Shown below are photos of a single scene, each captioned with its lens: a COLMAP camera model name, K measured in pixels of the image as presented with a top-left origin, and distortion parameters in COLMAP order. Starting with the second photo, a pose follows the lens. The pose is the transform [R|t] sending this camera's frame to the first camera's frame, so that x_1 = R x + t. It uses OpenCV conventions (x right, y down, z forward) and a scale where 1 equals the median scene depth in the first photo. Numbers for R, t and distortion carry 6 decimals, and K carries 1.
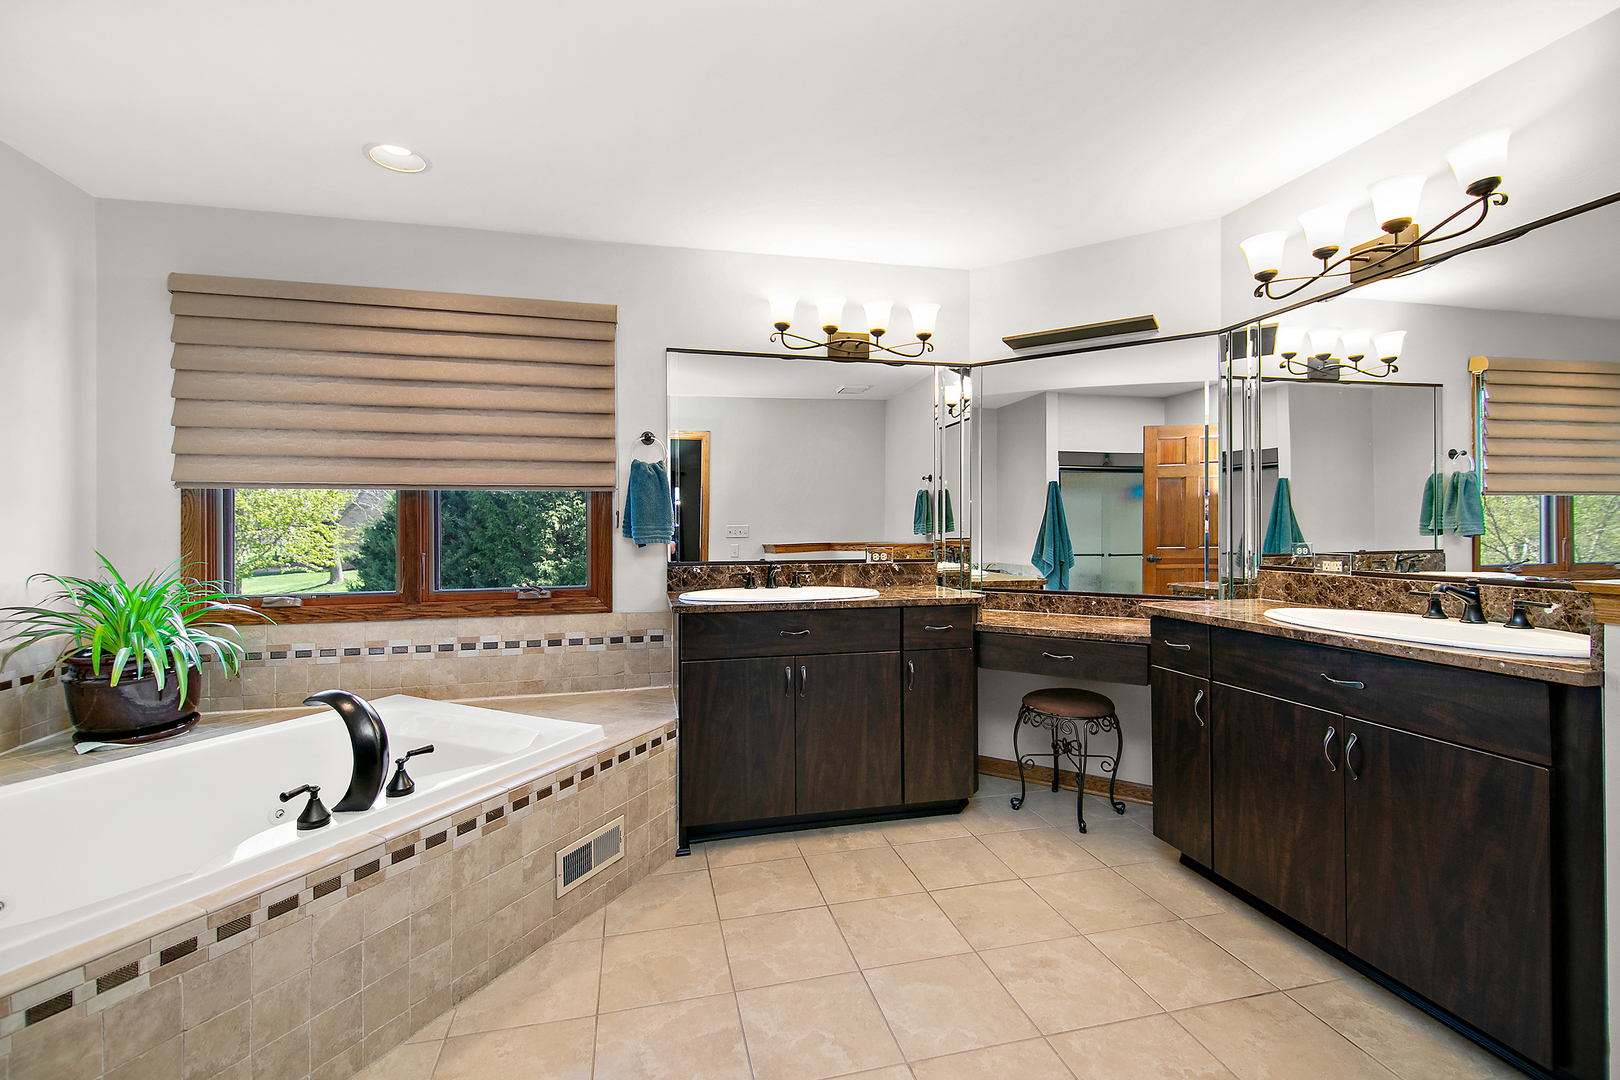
lens RADIAL K [[695.1, 0, 808.2], [0, 695.1, 526.4], [0, 0, 1]] dist [0.022687, -0.010285]
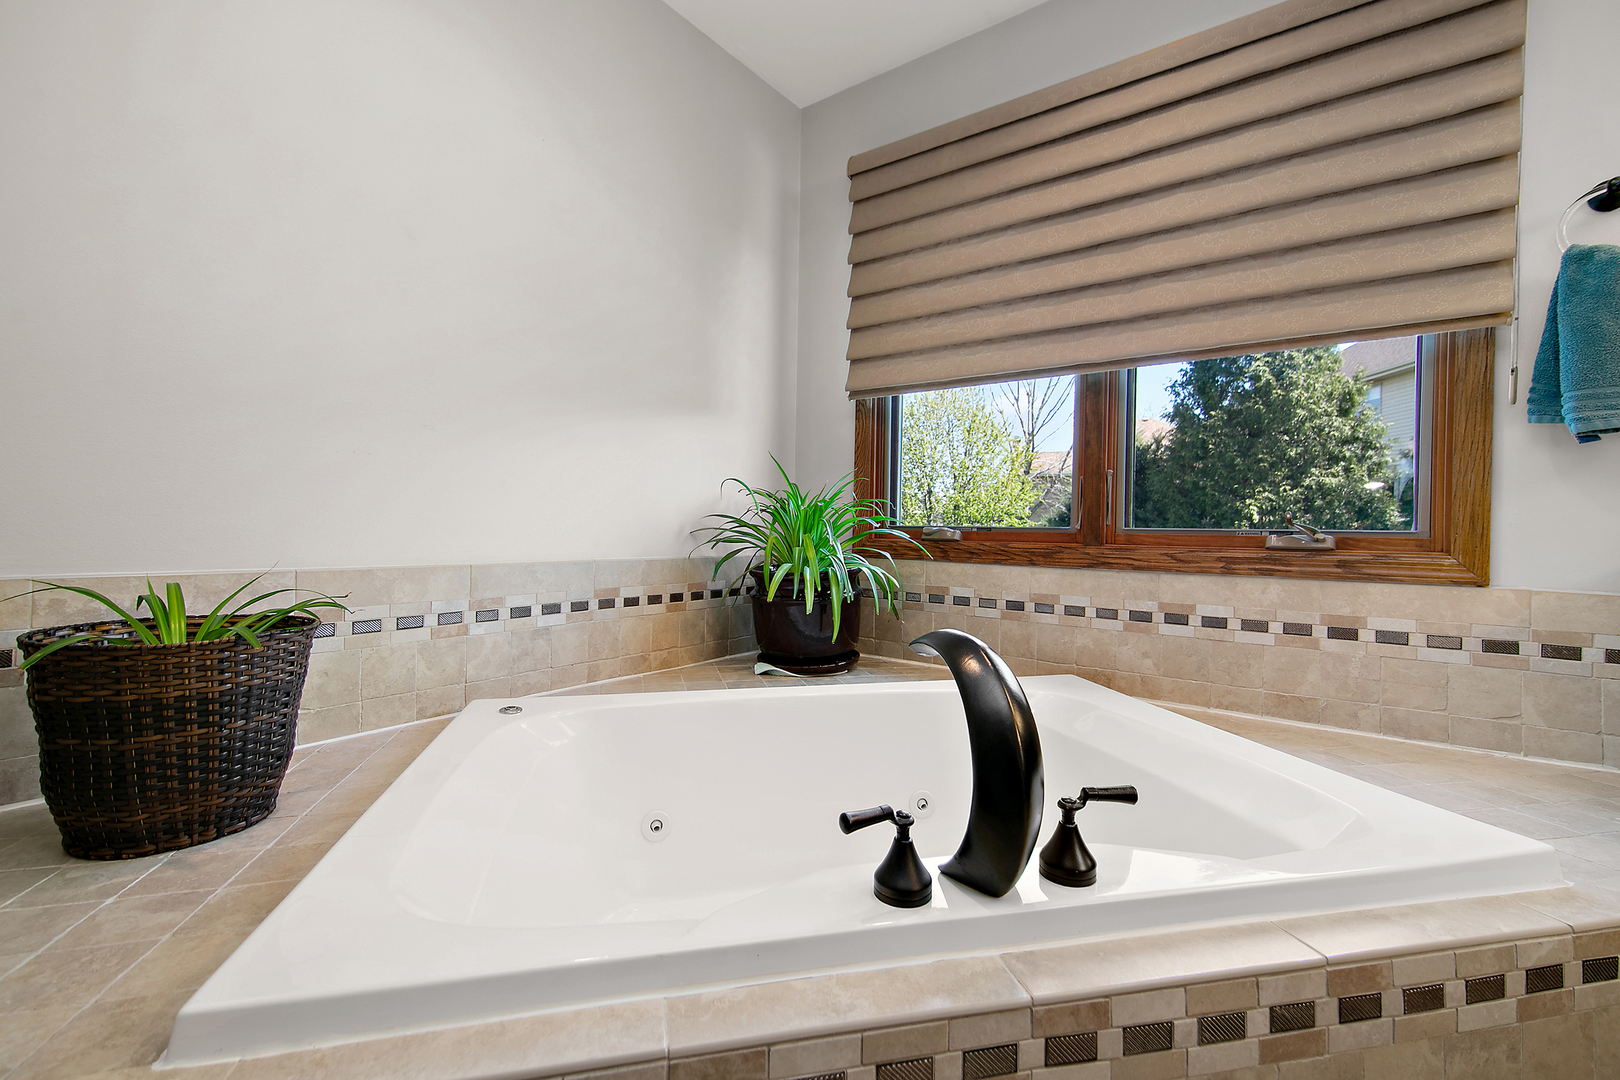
lens RADIAL K [[721.5, 0, 806.0], [0, 721.5, 527.8], [0, 0, 1]] dist [0.043355, -0.014431]
pose [[0.630041, 0.018251, -0.776348, -0.206904], [-0.016464, 0.999813, 0.010143, 0.096547], [0.776388, 0.006392, 0.630223, 0.361953]]
